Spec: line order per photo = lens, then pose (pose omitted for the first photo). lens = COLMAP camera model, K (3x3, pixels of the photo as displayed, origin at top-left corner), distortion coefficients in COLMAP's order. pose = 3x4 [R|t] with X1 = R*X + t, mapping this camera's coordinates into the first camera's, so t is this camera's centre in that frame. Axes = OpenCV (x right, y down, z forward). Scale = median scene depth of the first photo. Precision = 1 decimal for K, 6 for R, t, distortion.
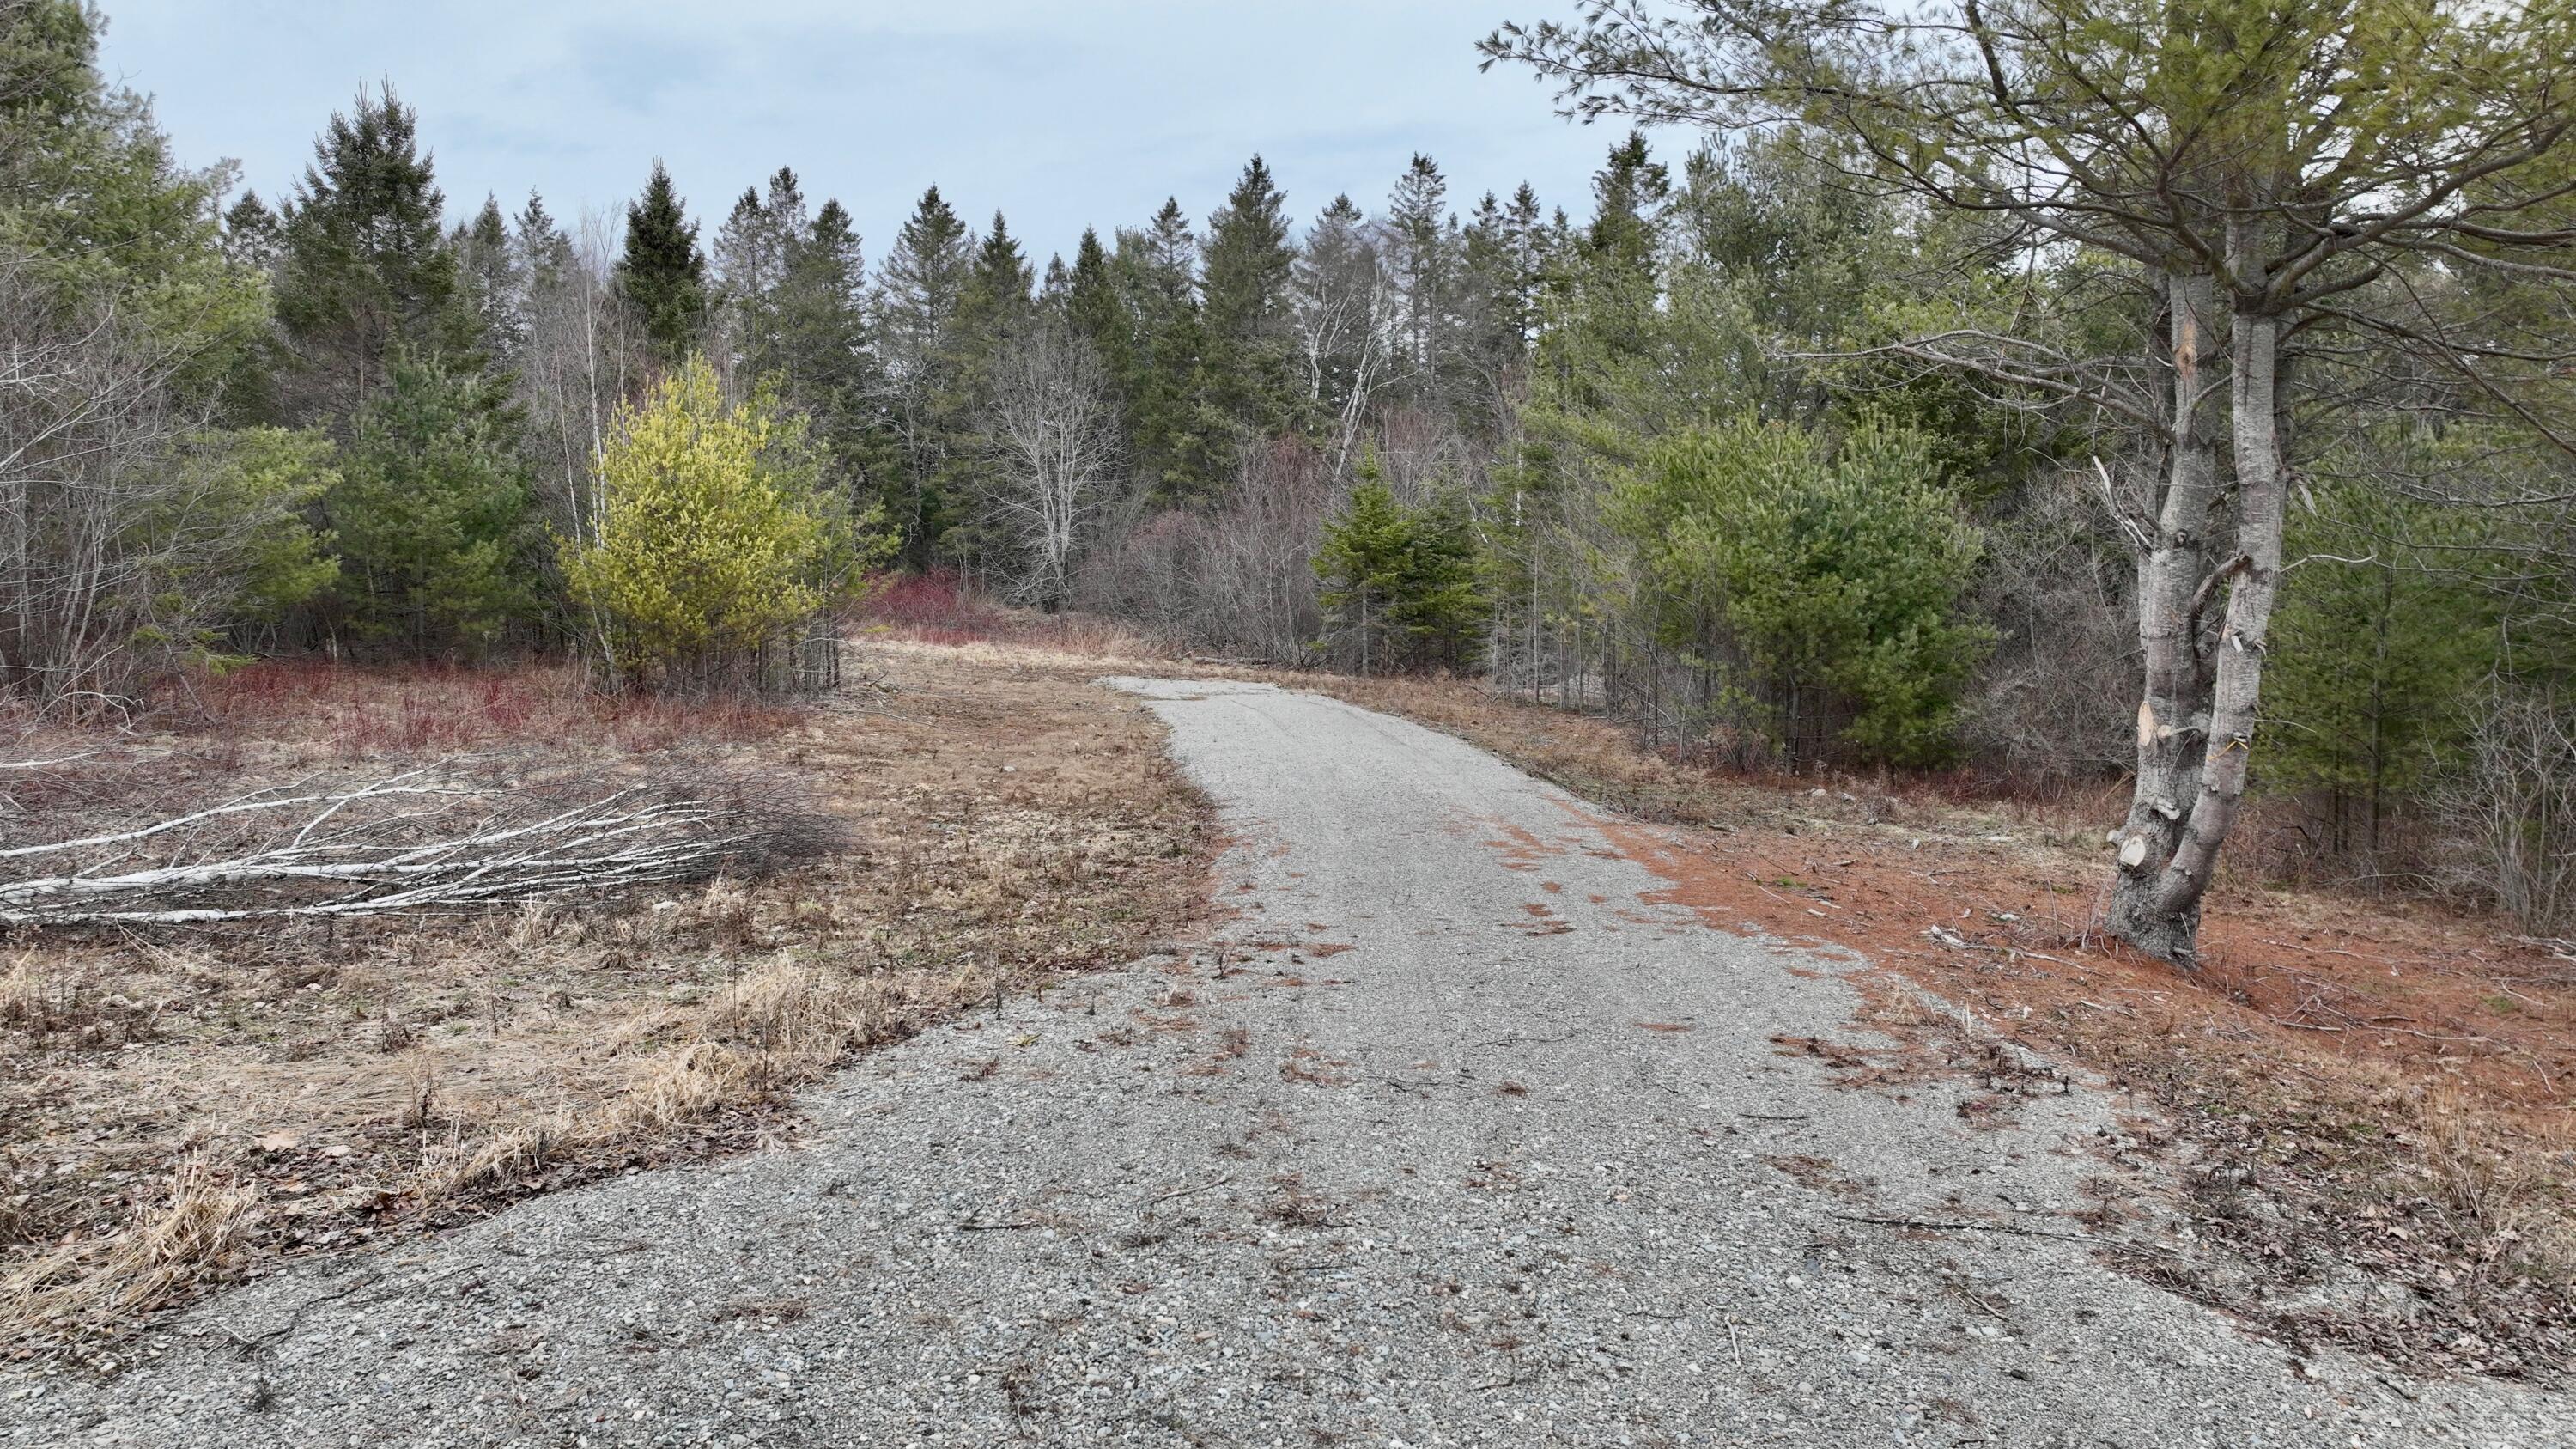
lens RADIAL K [[1855.7, 0, 1288.0], [0, 1855.7, 724.5], [0, 0, 1]] dist [-0.003548, 0.016203]
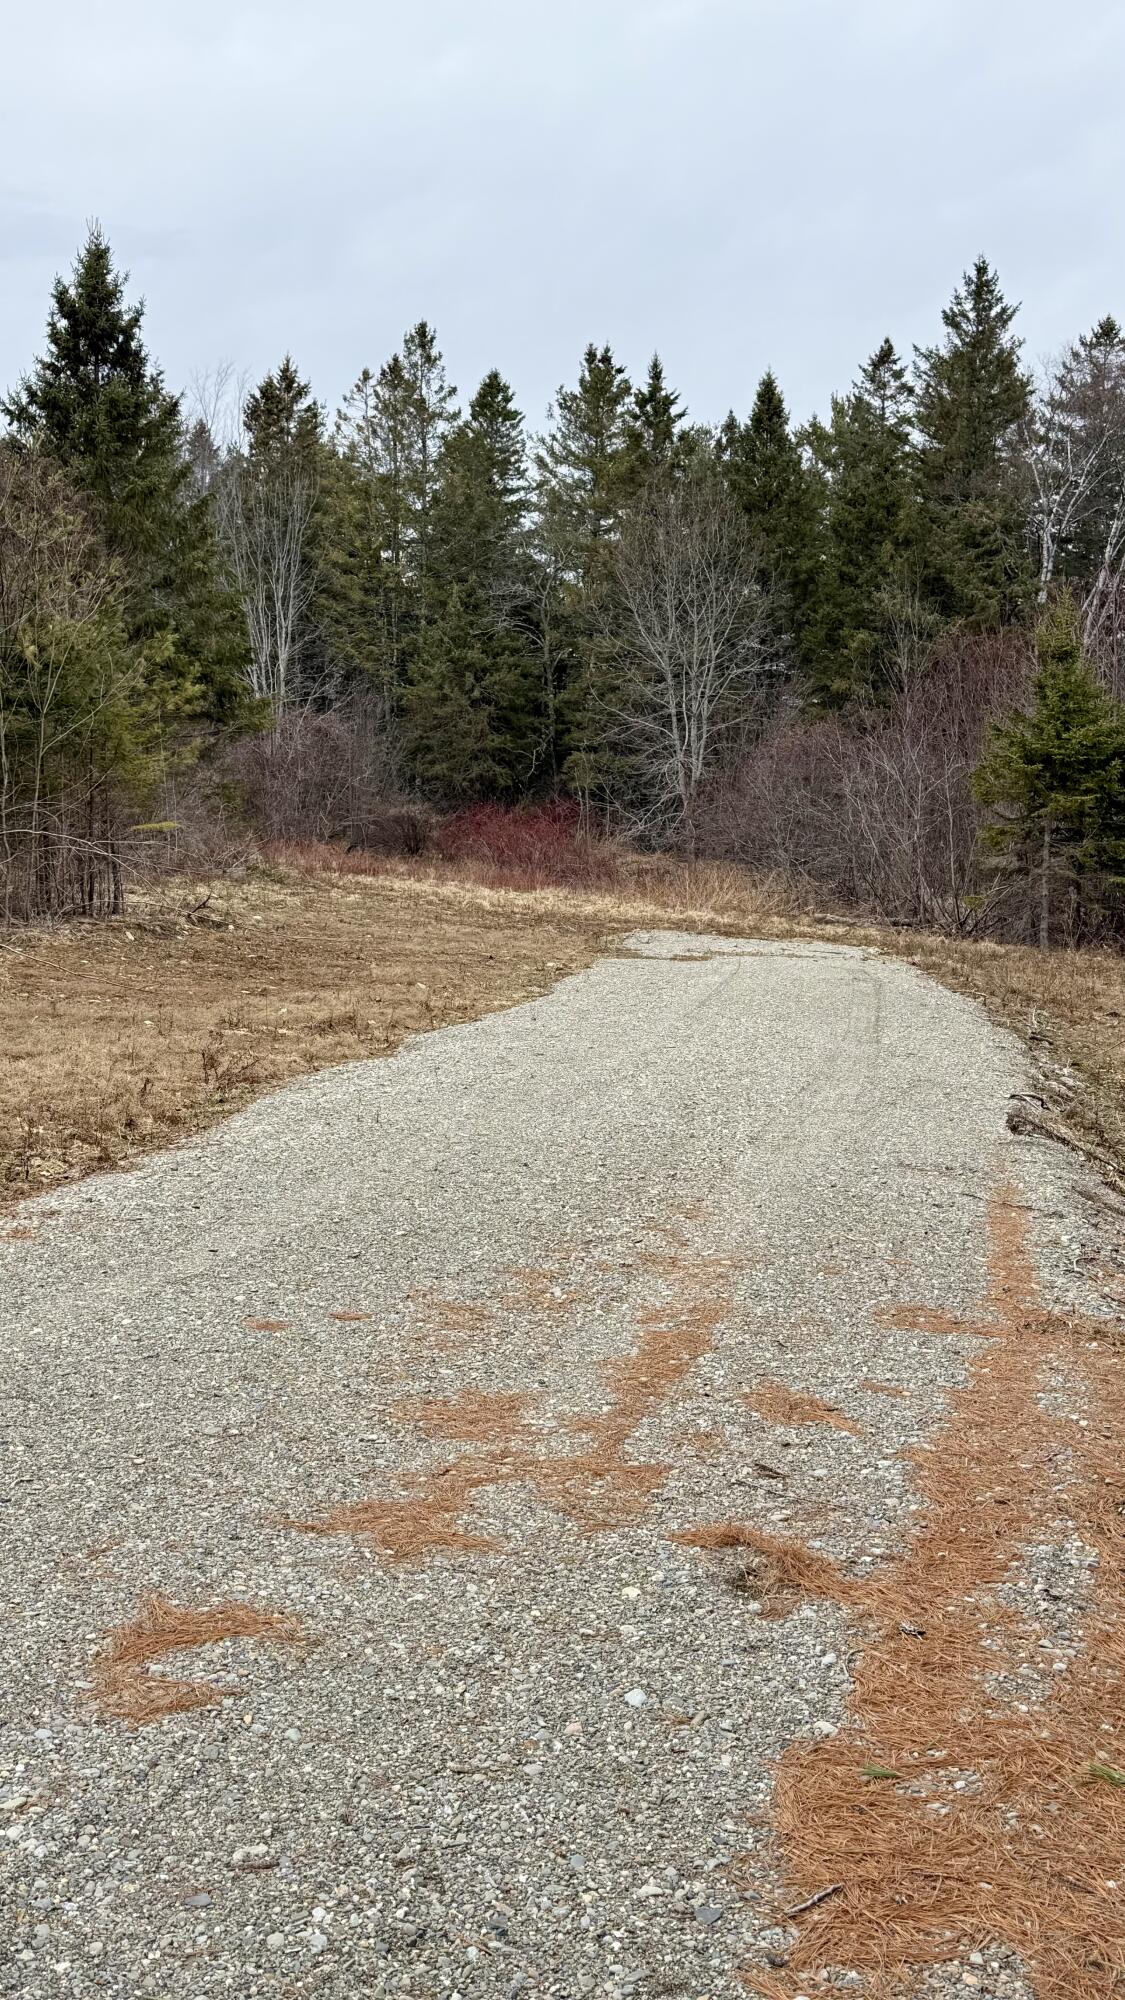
lens RADIAL K [[2071.2, 0, 562.5], [0, 2071.2, 1000.0], [0, 0, 1]] dist [0.067631, -0.010584]
pose [[0.967429, 0.043086, -0.249451, 0.041259], [-0.045273, 0.998970, -0.003034, 0.002695], [0.249063, 0.014228, 0.968383, 0.136695]]
